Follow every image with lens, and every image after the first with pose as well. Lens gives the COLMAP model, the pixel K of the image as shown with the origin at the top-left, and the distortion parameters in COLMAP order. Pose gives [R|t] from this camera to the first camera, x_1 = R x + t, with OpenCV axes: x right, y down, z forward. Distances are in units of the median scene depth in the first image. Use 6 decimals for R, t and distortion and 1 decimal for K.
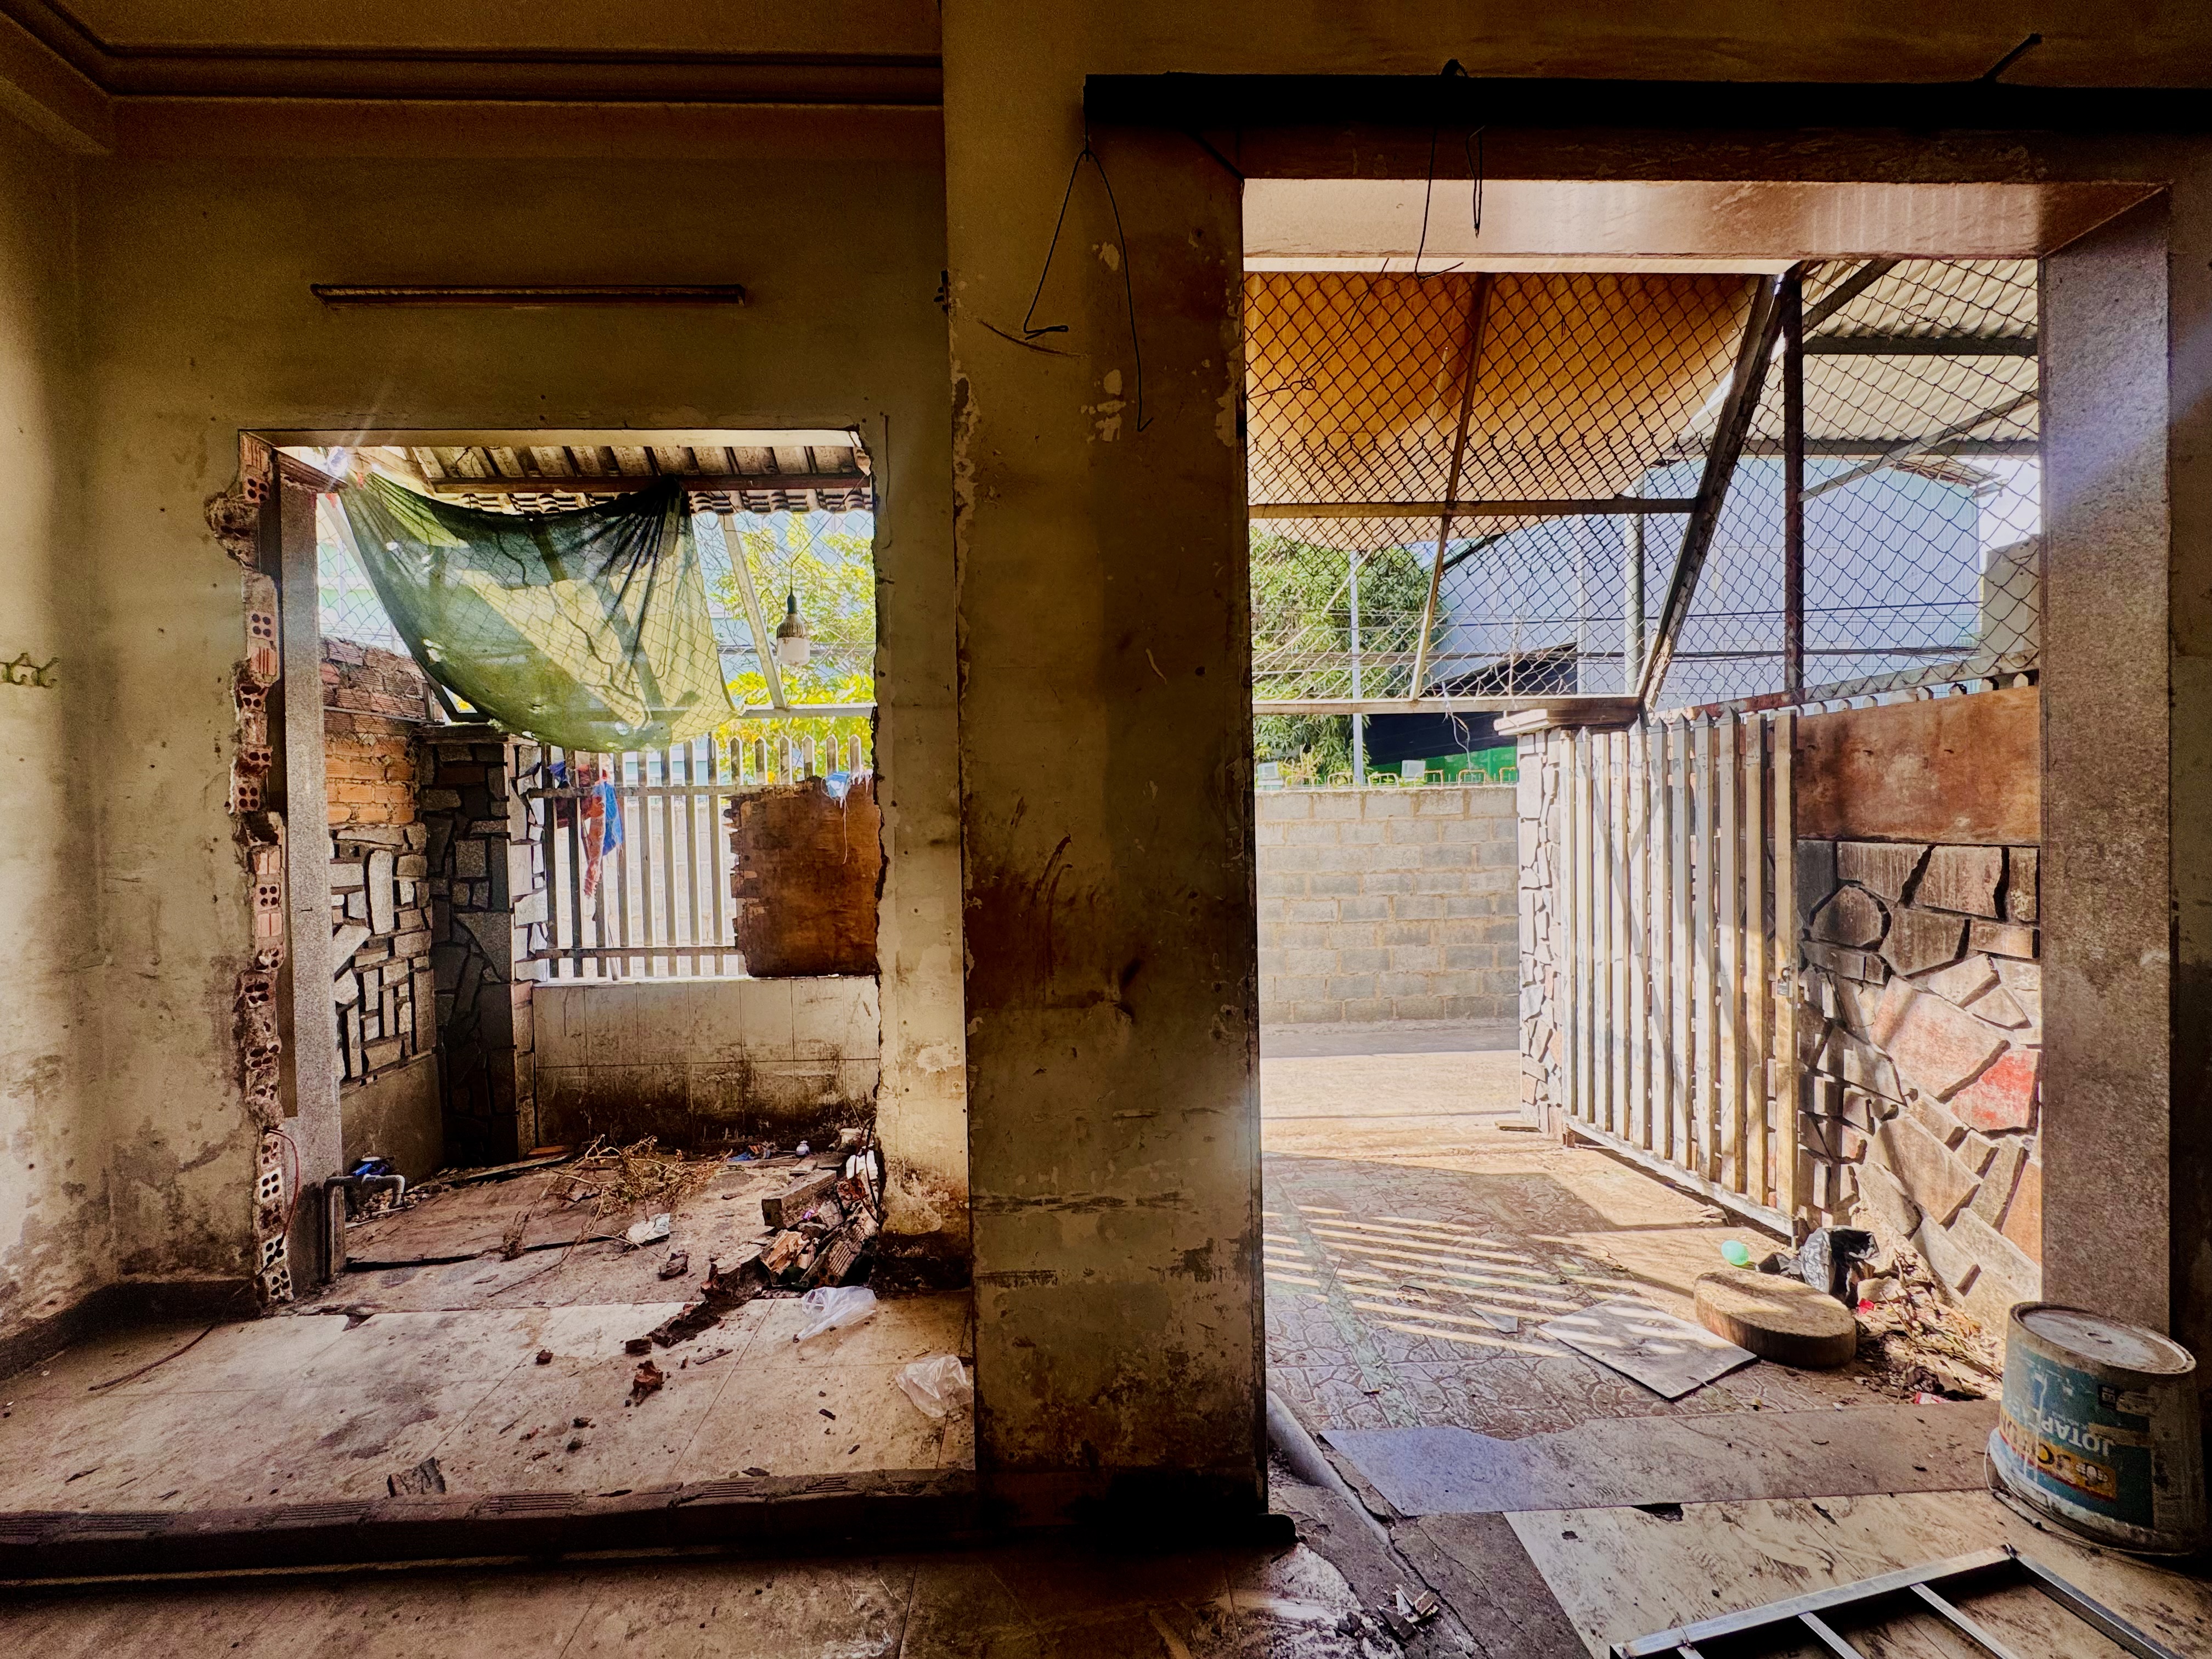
lens RADIAL K [[888.0, 0, 1106.3], [0, 888.0, 832.5], [0, 0, 1]] dist [-0.002835, -0.000200]
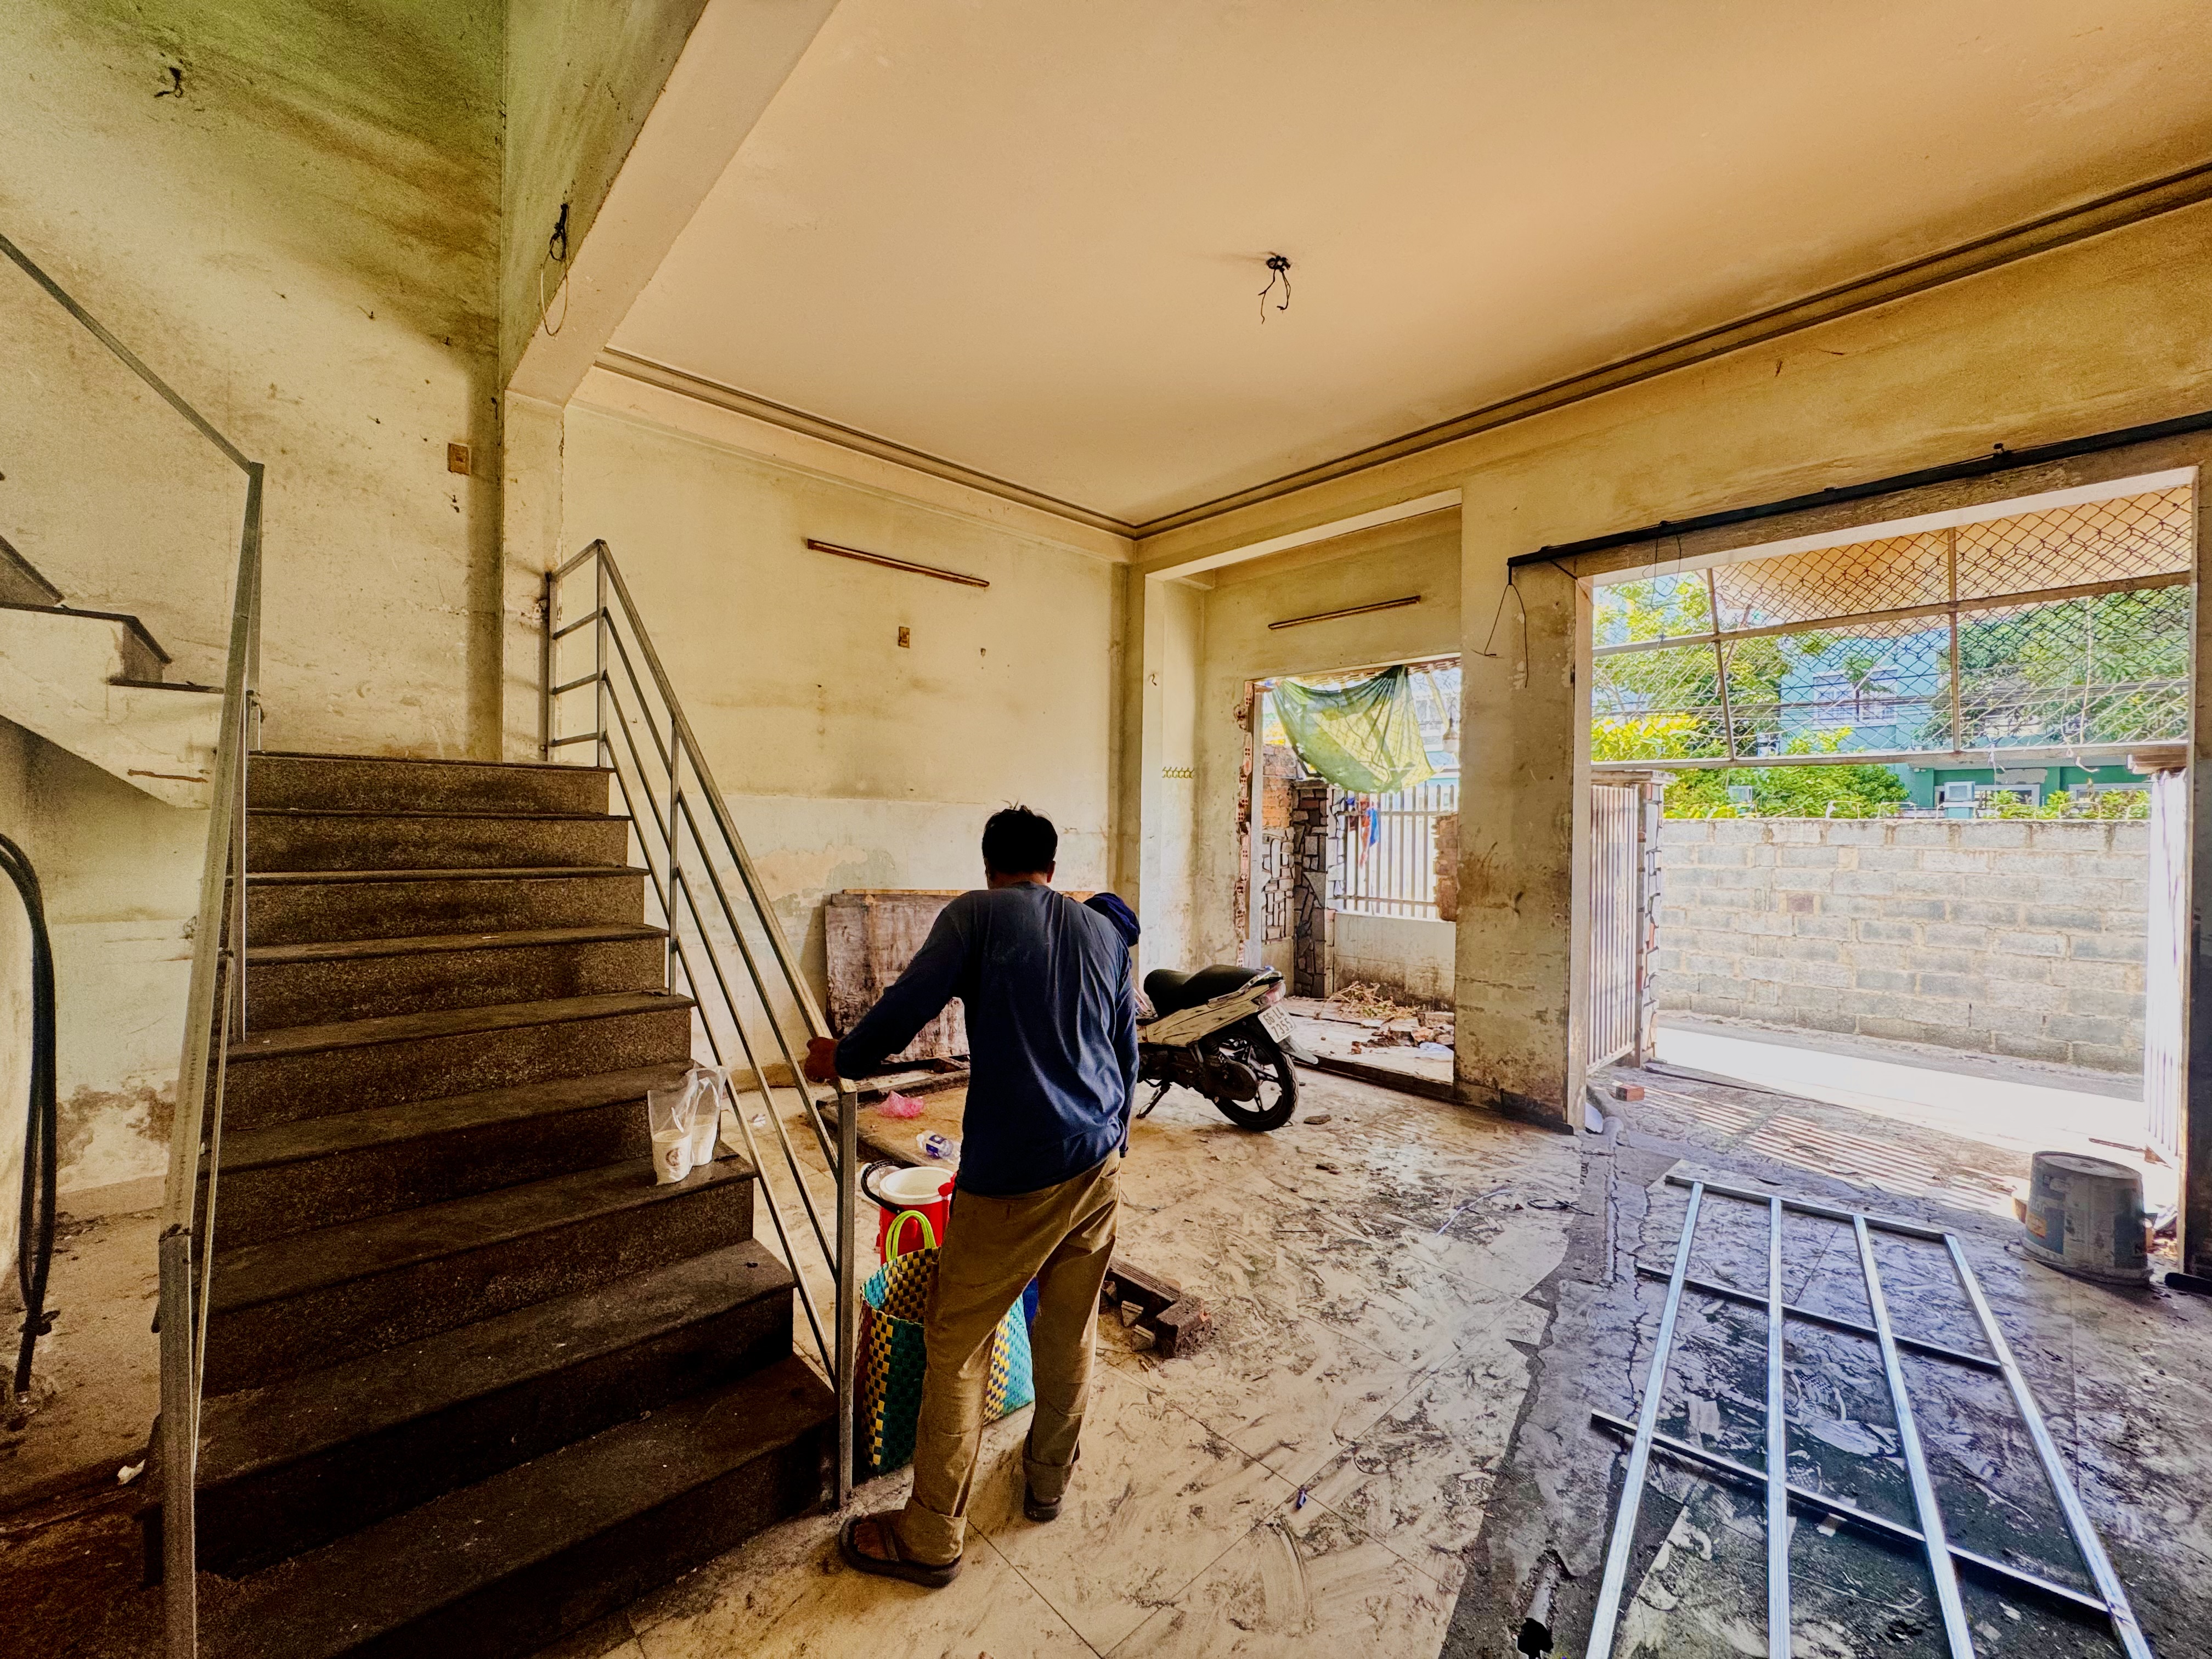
lens RADIAL K [[888.0, 0, 1106.3], [0, 888.0, 832.5], [0, 0, 1]] dist [-0.002835, -0.000200]
pose [[0.652455, 0.035338, -0.757003, 0.564411], [-0.041778, 0.999070, 0.010630, -0.001558], [0.756675, 0.024691, 0.653325, -0.749454]]
